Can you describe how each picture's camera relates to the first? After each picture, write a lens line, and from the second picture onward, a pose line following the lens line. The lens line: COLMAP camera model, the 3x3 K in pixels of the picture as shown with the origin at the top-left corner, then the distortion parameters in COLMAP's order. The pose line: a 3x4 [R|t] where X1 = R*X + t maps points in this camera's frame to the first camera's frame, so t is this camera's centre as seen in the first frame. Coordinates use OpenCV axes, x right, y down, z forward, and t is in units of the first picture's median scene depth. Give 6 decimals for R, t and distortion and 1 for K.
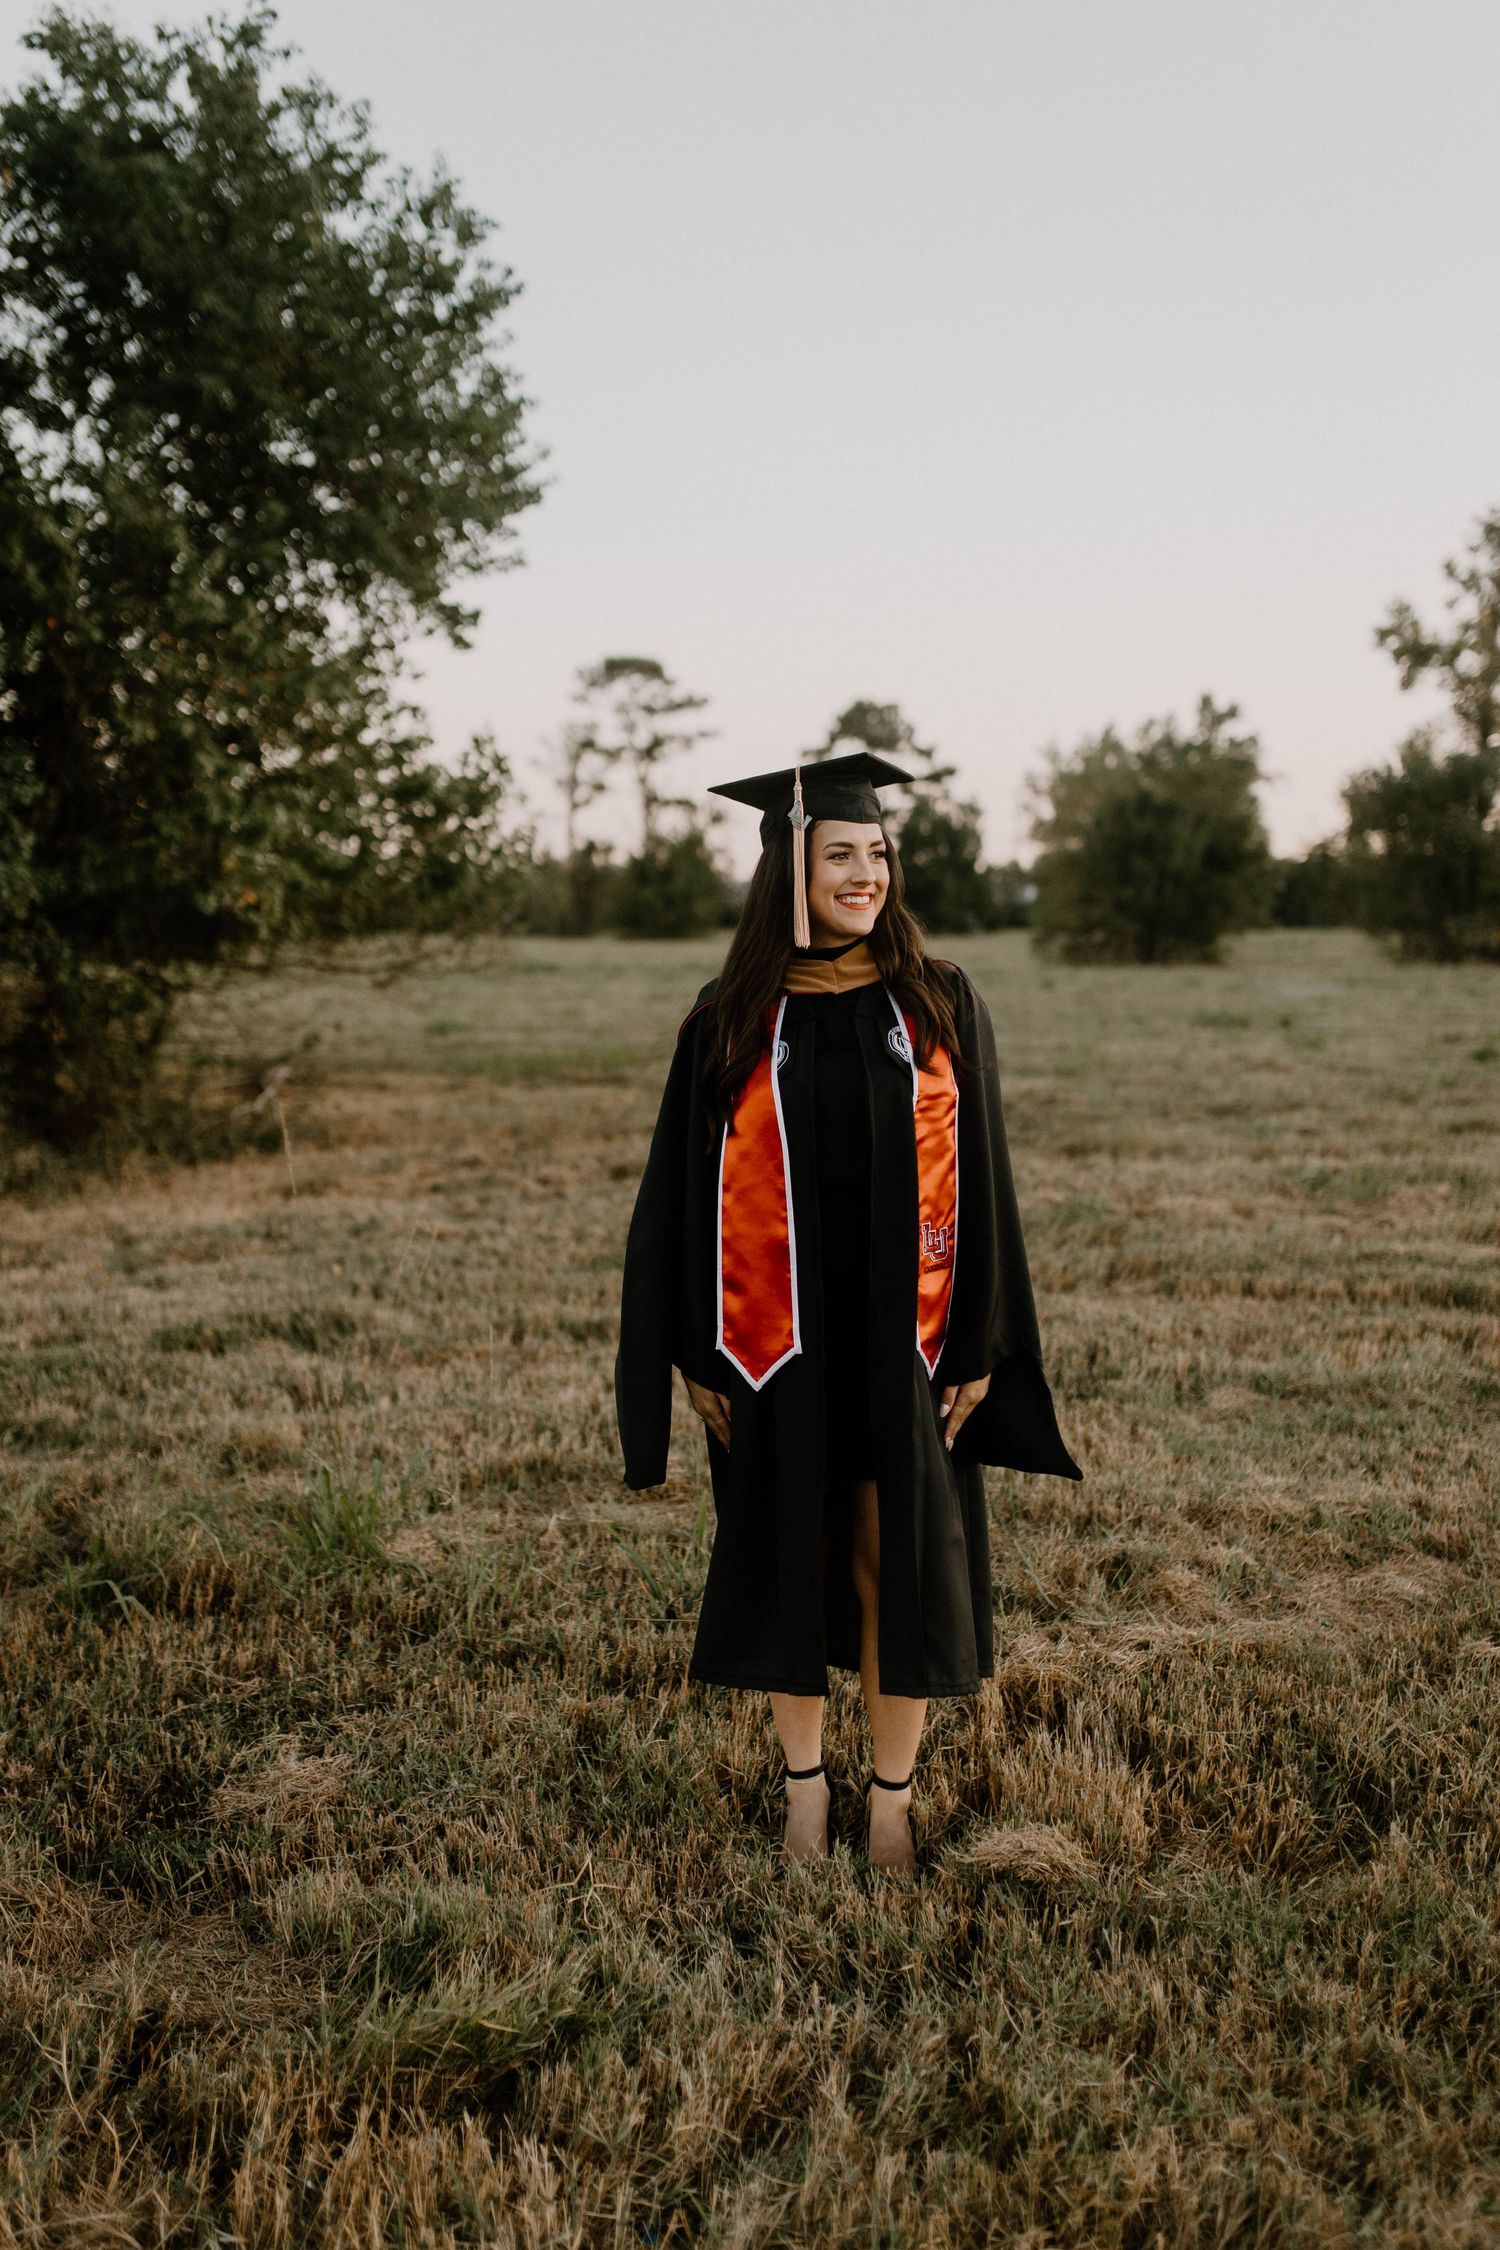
lens RADIAL K [[2138.6, 0, 744.1], [0, 2138.6, 1112.4], [0, 0, 1]] dist [-0.015744, 0.083393]
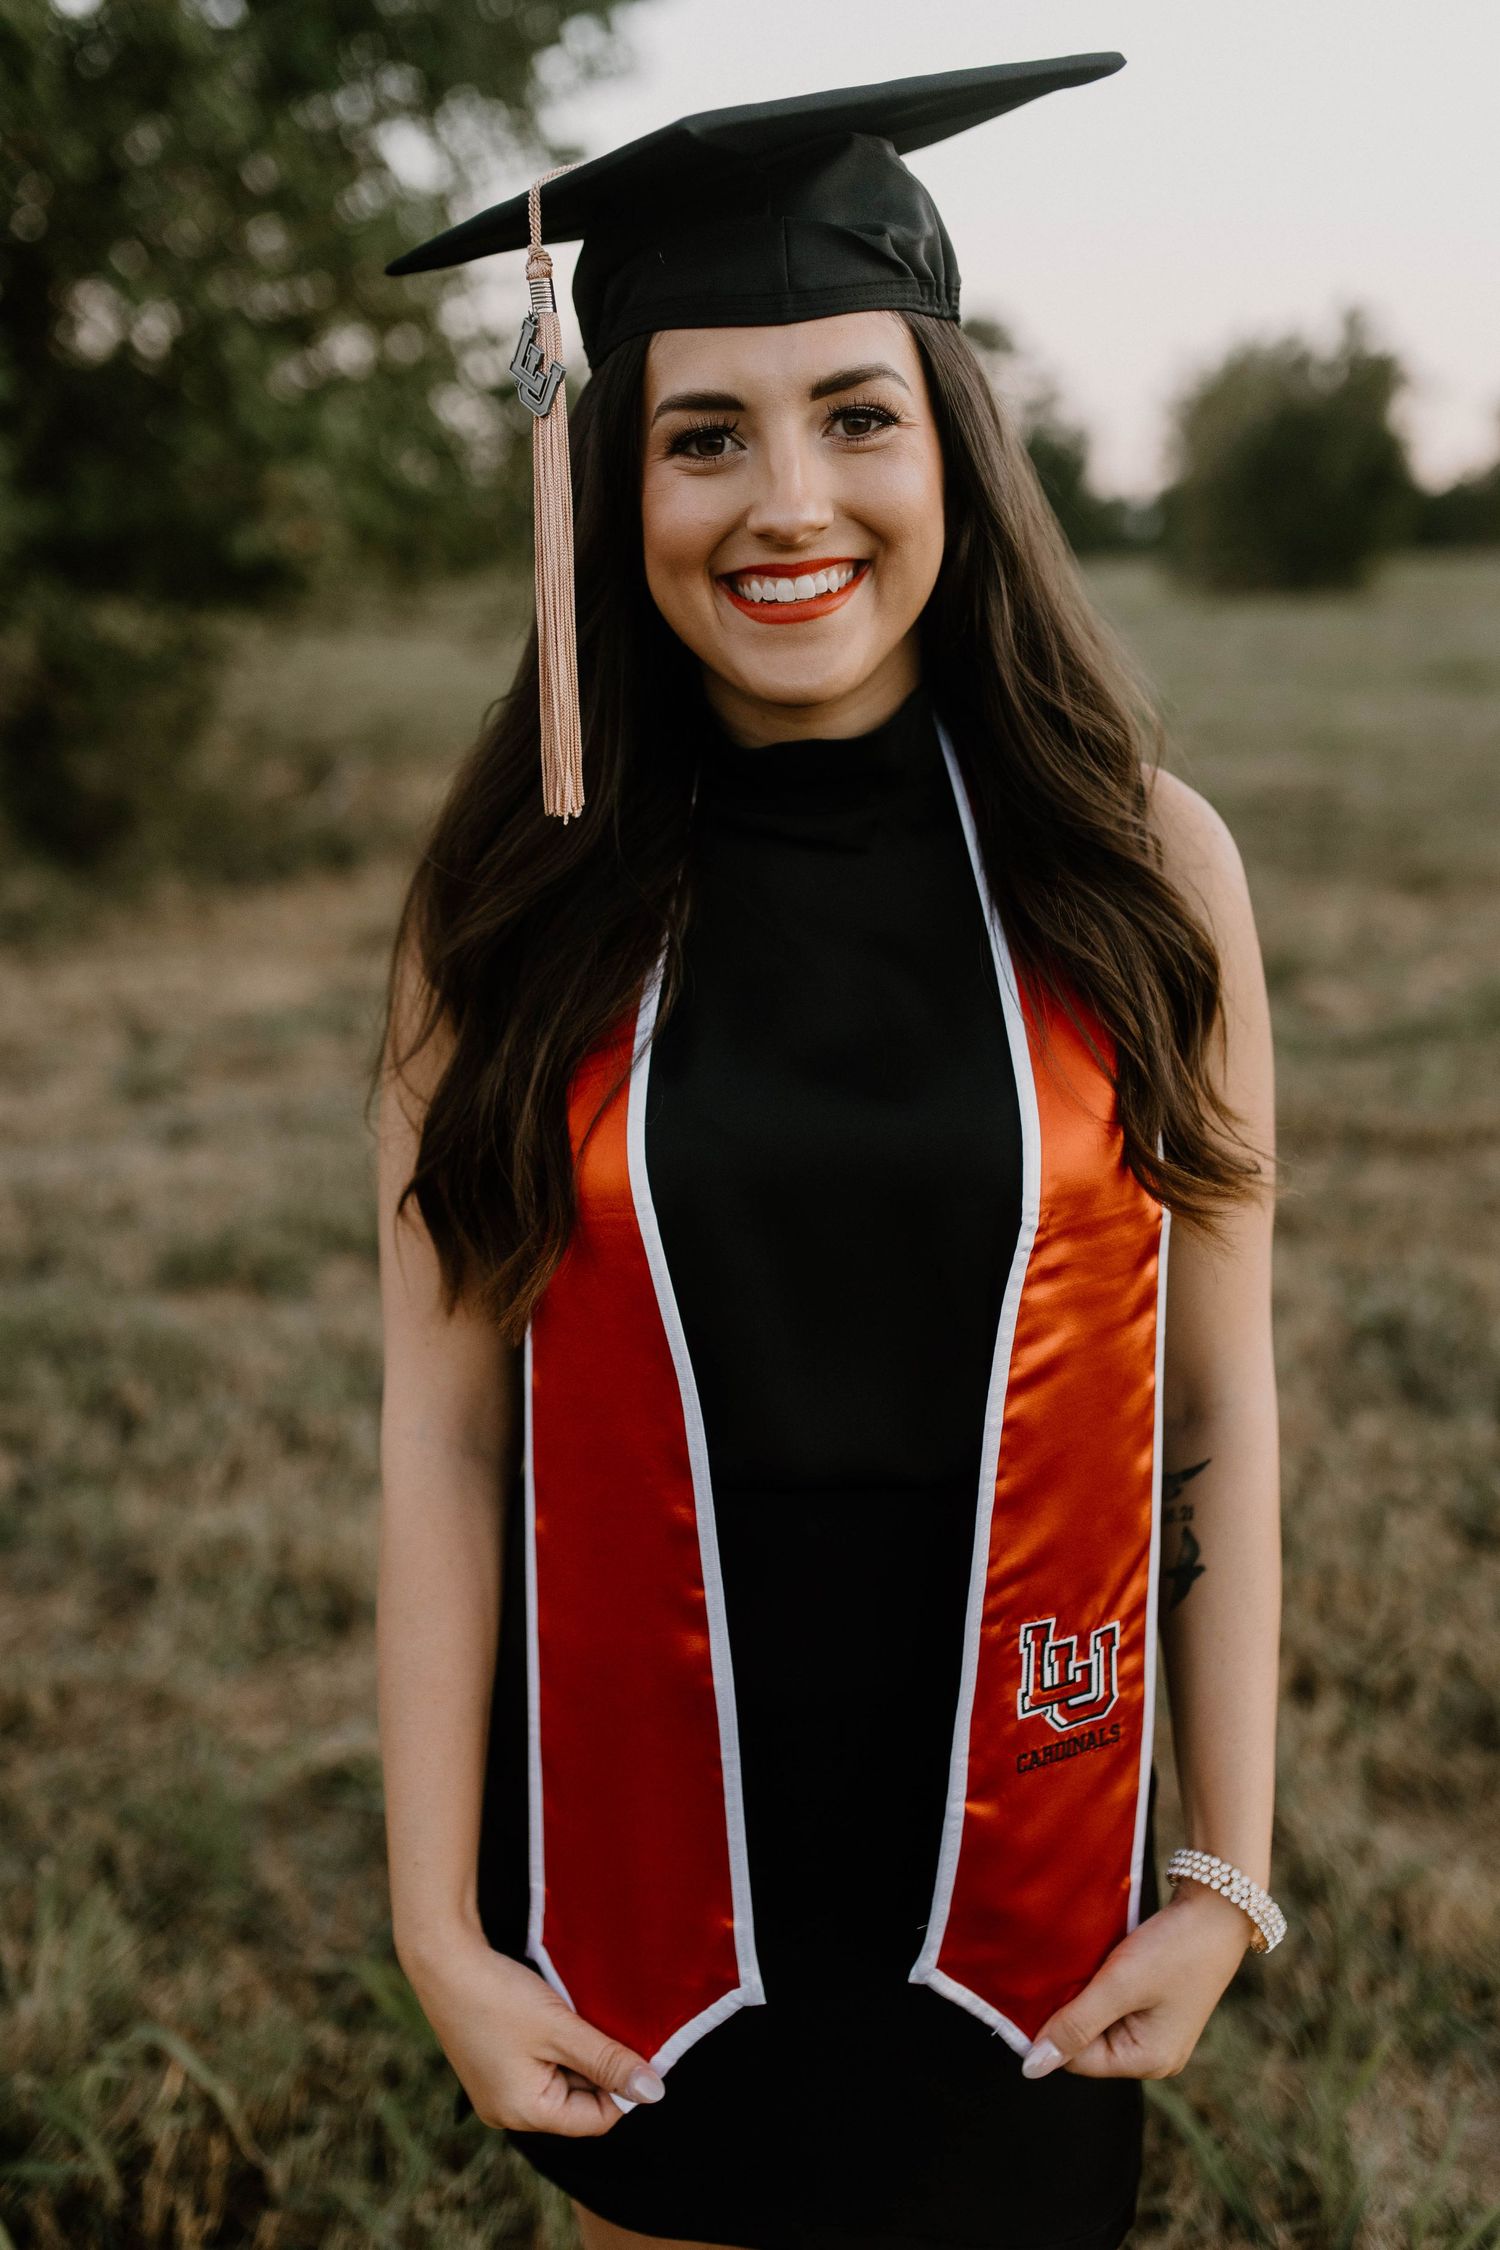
lens RADIAL K [[2138.6, 0, 744.1], [0, 2138.6, 1112.4], [0, 0, 1]] dist [-0.015744, 0.083393]
pose [[0.999310, 0.009521, -0.035891, -0.077966], [-0.003474, 0.986298, 0.164935, -0.039774], [0.036969, -0.164696, 0.985651, 0.370933]]
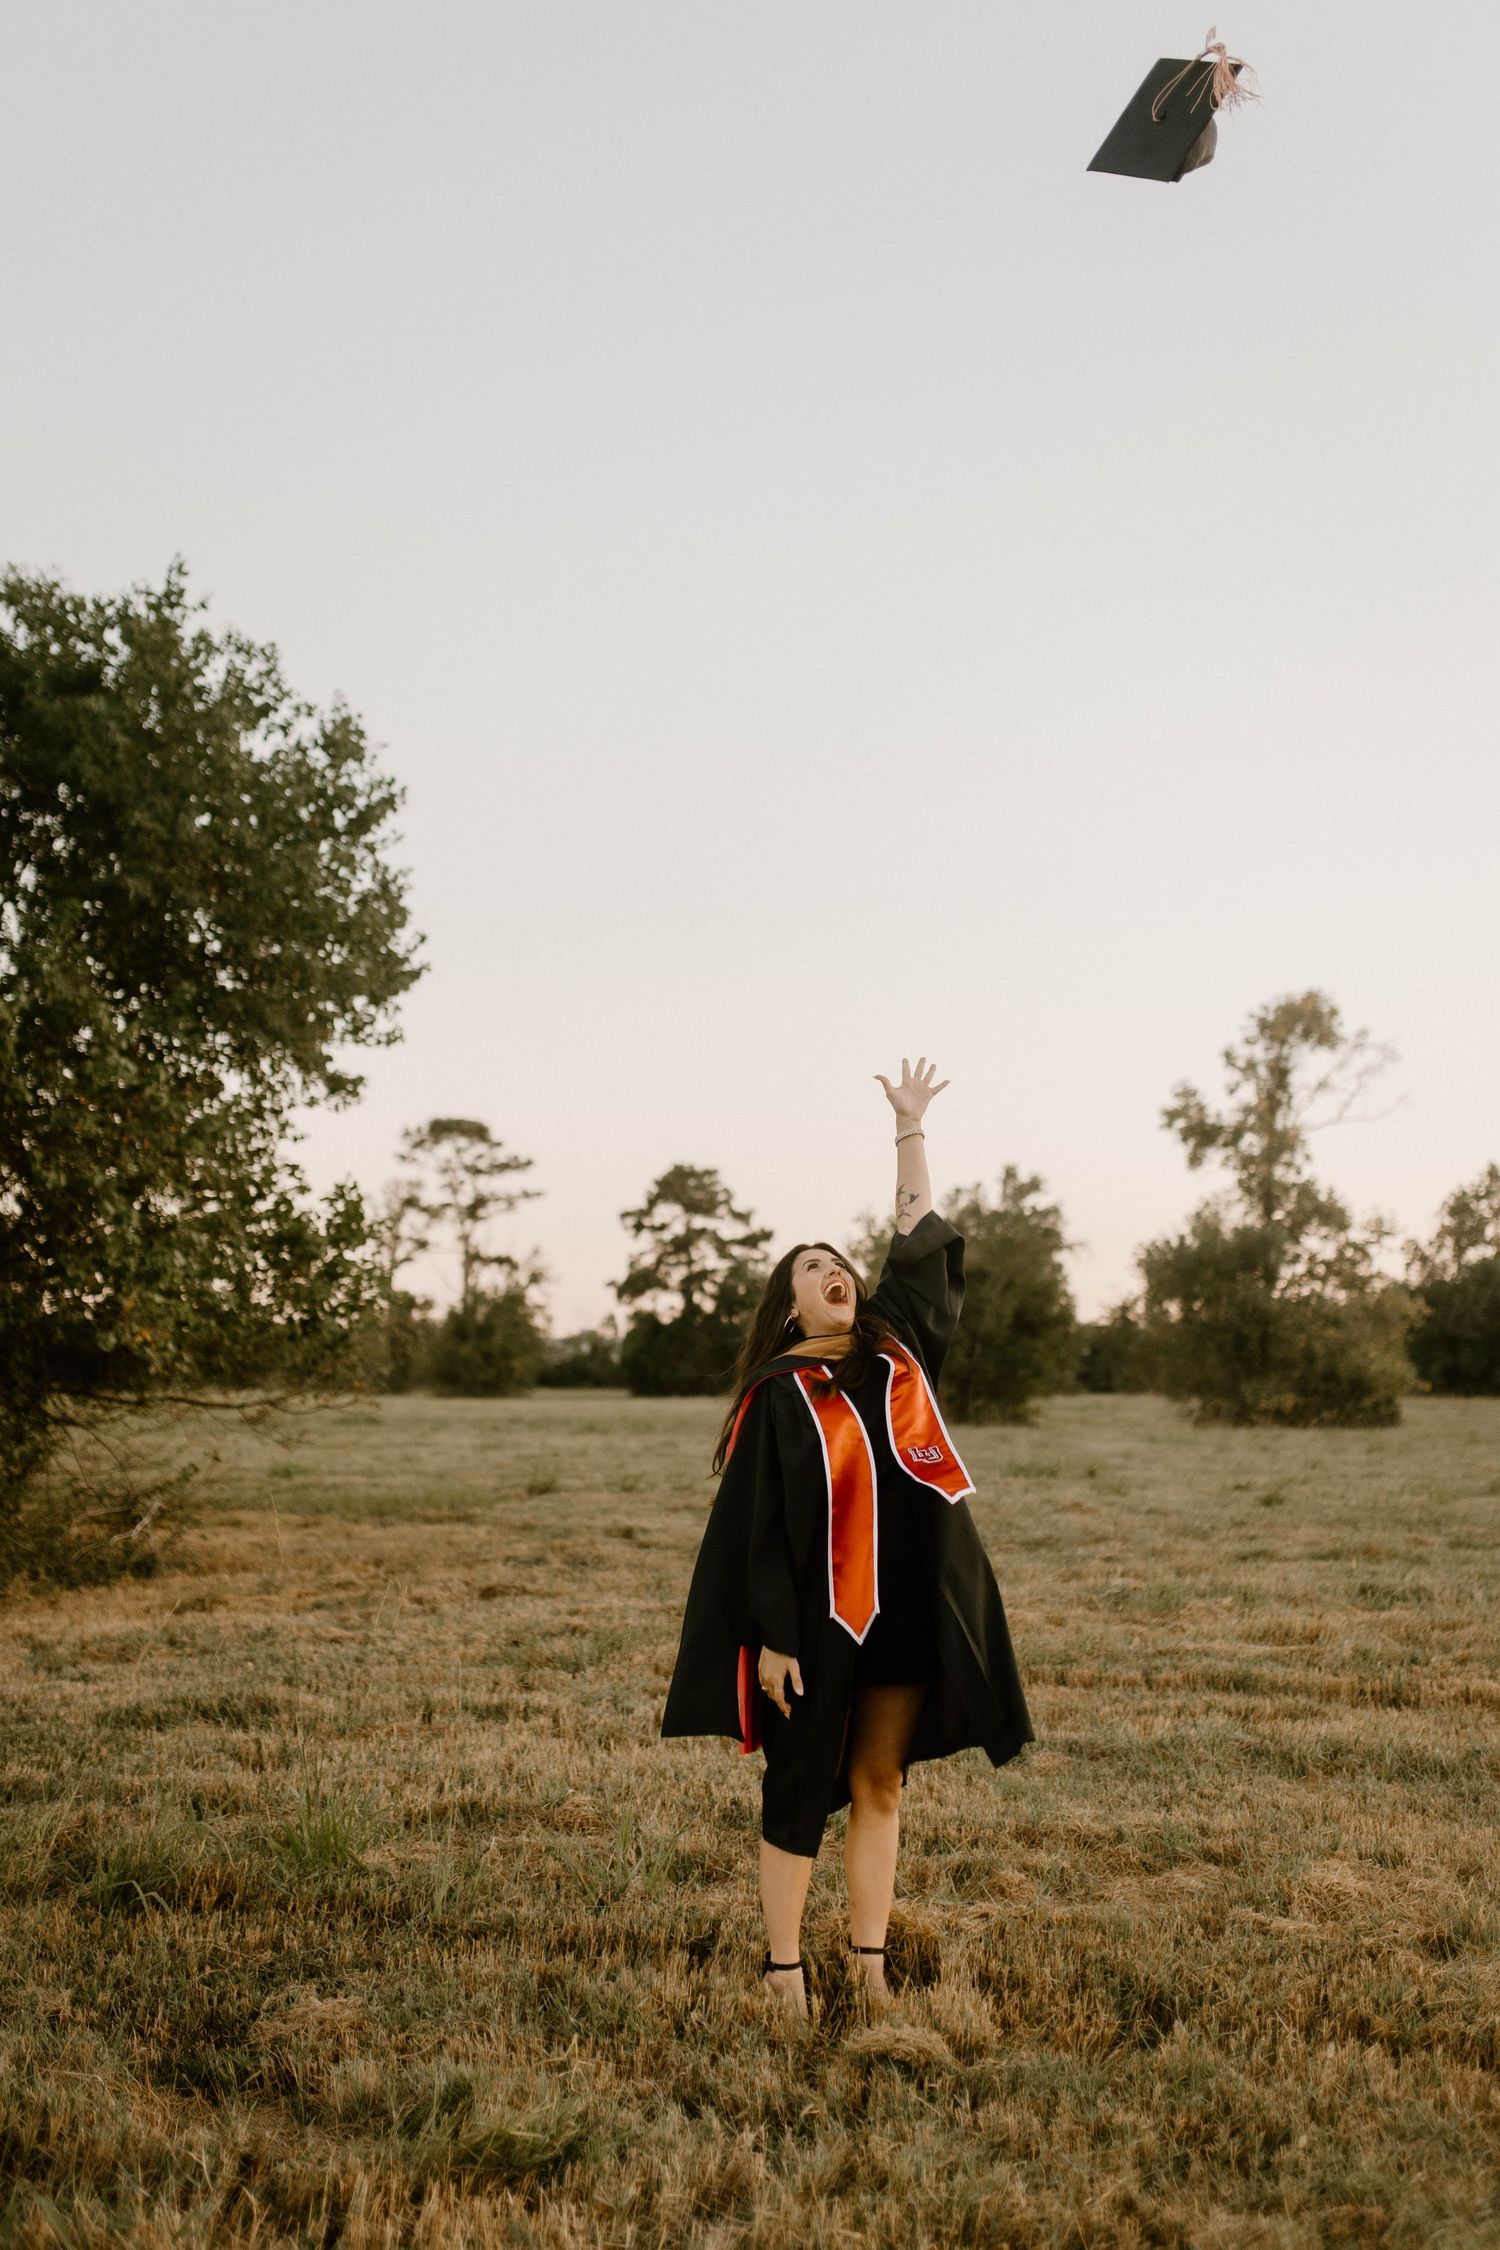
lens RADIAL K [[2138.6, 0, 744.1], [0, 2138.6, 1112.4], [0, 0, 1]] dist [-0.015744, 0.083393]
pose [[0.996107, 0.023337, 0.085005, -0.039967], [-0.004687, 0.976979, -0.213282, 0.031033], [-0.088026, 0.212054, 0.973286, -0.173689]]
